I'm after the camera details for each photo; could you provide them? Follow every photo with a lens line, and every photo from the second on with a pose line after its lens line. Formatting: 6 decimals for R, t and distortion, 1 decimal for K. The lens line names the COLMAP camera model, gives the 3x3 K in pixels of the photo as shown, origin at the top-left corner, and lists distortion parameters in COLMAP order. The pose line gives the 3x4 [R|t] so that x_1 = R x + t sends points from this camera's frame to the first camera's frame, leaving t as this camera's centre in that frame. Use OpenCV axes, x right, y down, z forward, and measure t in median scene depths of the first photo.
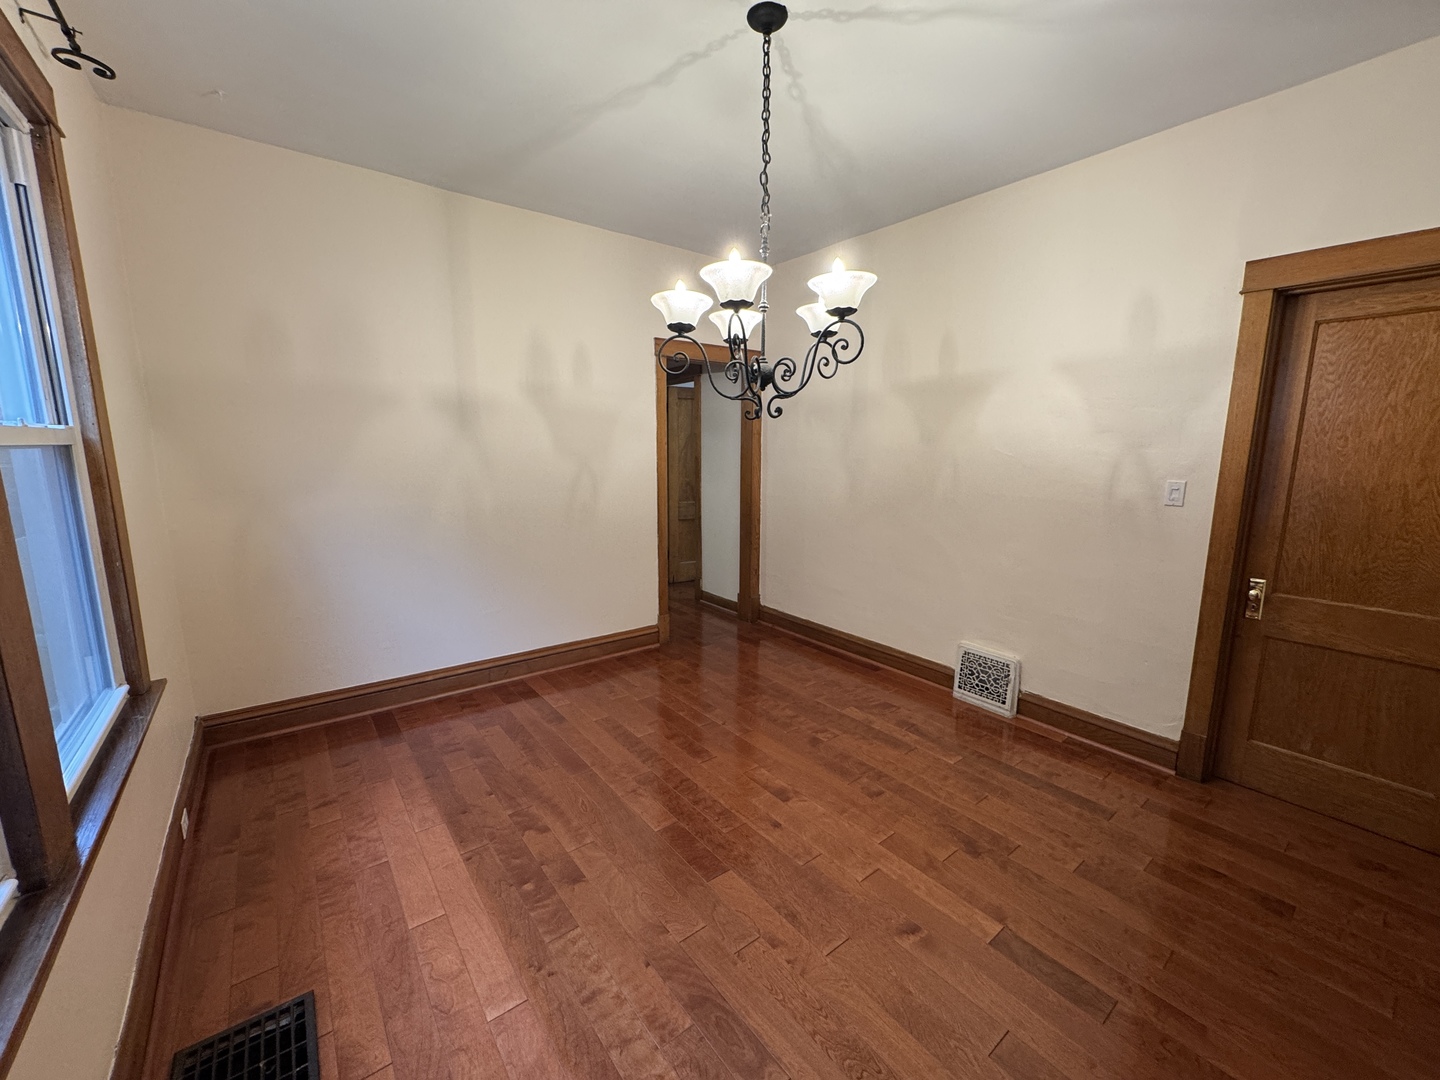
lens RADIAL K [[576.2, 0, 716.6], [0, 576.2, 539.6], [0, 0, 1]] dist [-0.004210, -0.000417]
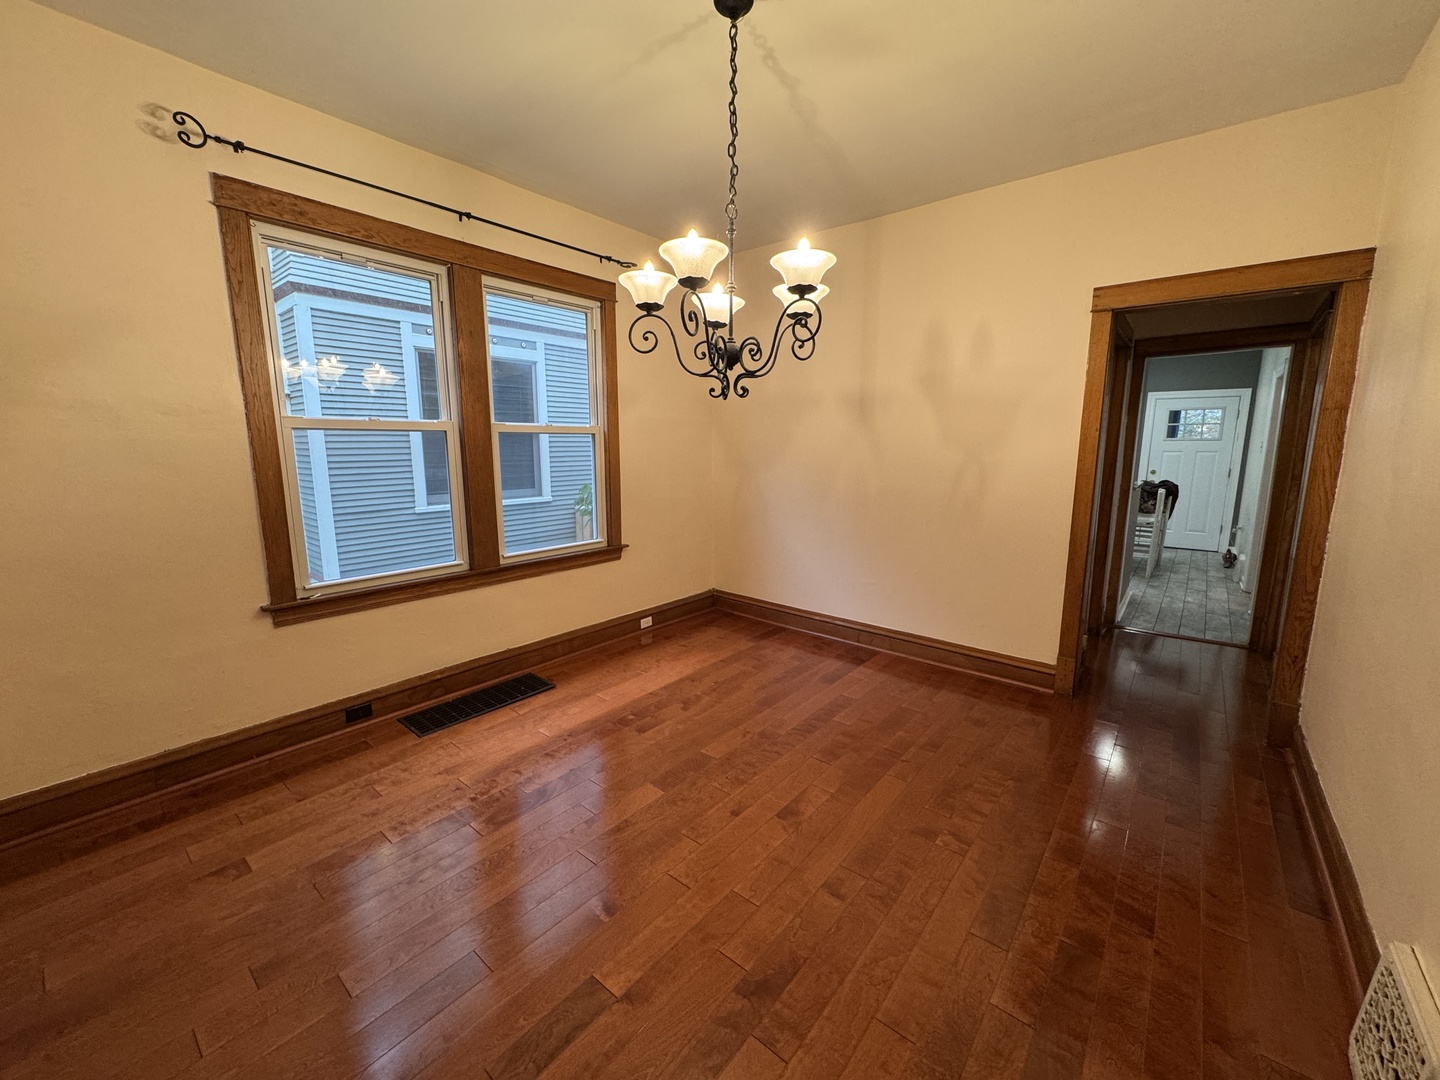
lens RADIAL K [[576.2, 0, 716.6], [0, 576.2, 539.6], [0, 0, 1]] dist [-0.004210, -0.000417]
pose [[0.216270, 0.157653, -0.963521, 0.829014], [-0.159877, 0.979274, 0.124345, -0.066665], [0.963154, 0.127153, 0.236993, 0.579896]]
